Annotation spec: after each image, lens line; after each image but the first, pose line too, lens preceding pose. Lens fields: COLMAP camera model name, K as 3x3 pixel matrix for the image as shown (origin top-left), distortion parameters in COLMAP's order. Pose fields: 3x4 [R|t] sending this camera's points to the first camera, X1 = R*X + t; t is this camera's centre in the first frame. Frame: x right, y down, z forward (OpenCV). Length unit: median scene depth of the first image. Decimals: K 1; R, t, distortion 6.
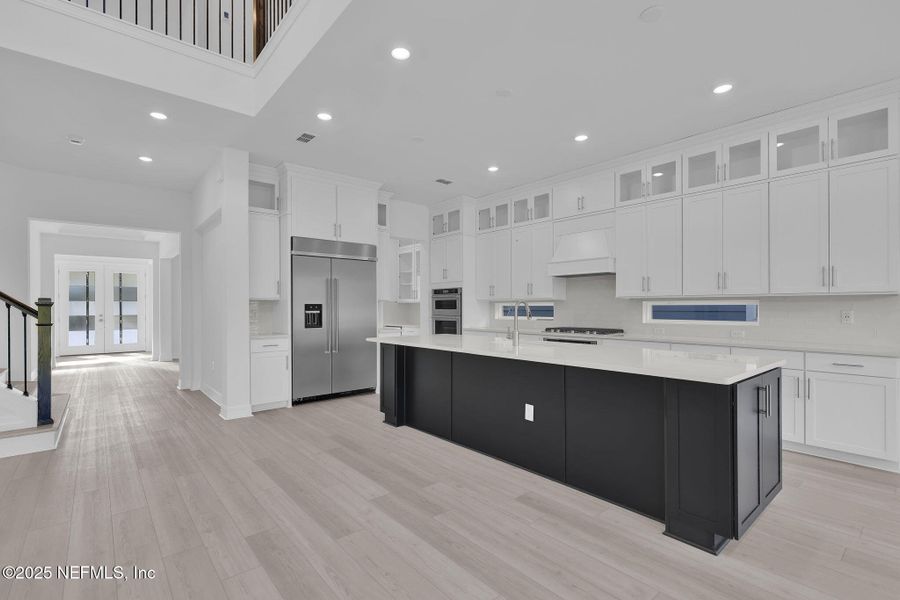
lens RADIAL K [[421.0, 0, 448.8], [0, 421.0, 302.9], [0, 0, 1]] dist [-0.005298, 0.000636]
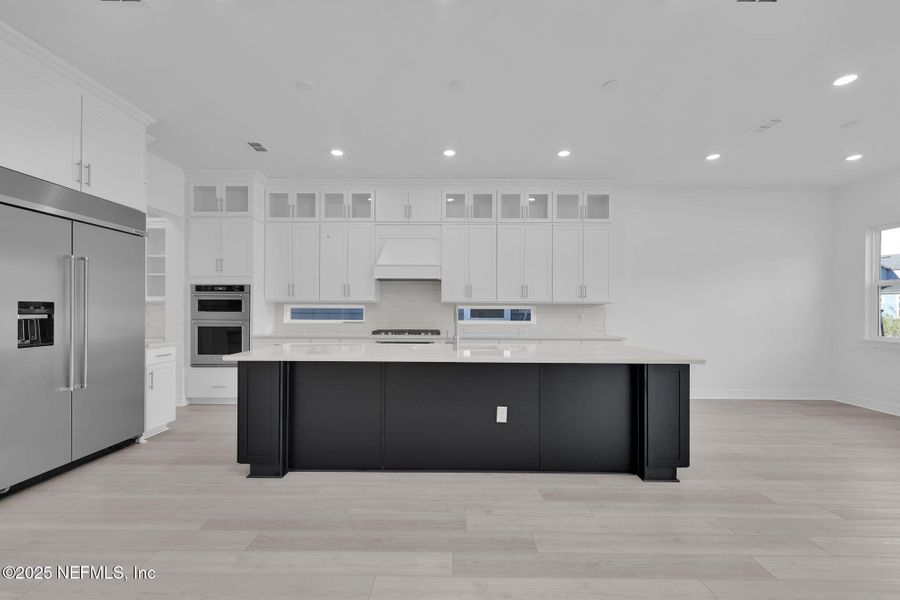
lens RADIAL K [[389.2, 0, 453.6], [0, 389.2, 307.7], [0, 0, 1]] dist [-0.000534, 0.001211]
pose [[0.647799, 0.010116, 0.761744, -0.375543], [-0.014471, 0.999895, -0.000973, 0.003480], [-0.761674, -0.010393, 0.647877, 0.301143]]
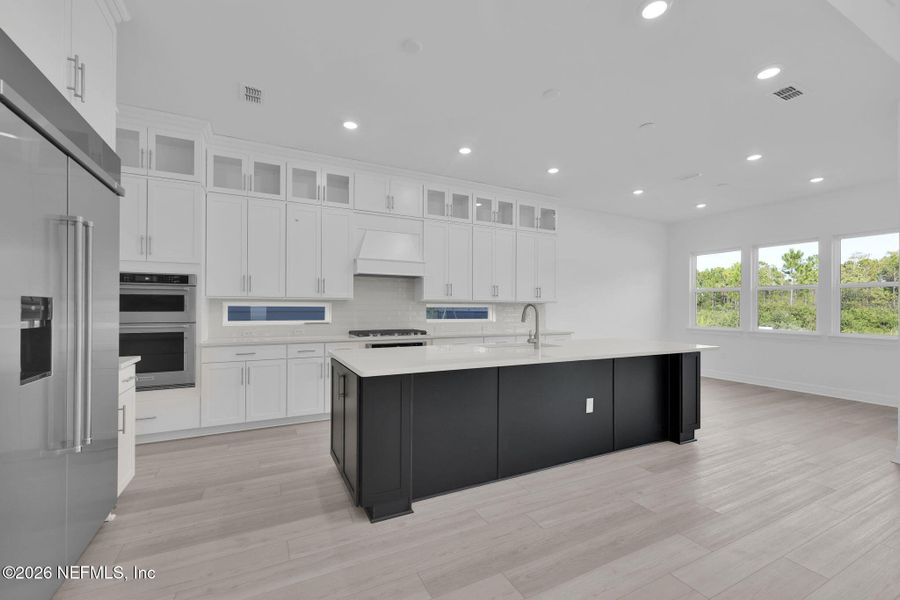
lens RADIAL K [[377.0, 0, 453.3], [0, 377.0, 305.7], [0, 0, 1]] dist [0.000437, 0.000364]
pose [[0.227208, 0.009557, 0.973799, -0.536870], [-0.016511, 0.999846, -0.005960, 0.006015], [-0.973706, -0.014724, 0.227331, 0.703357]]
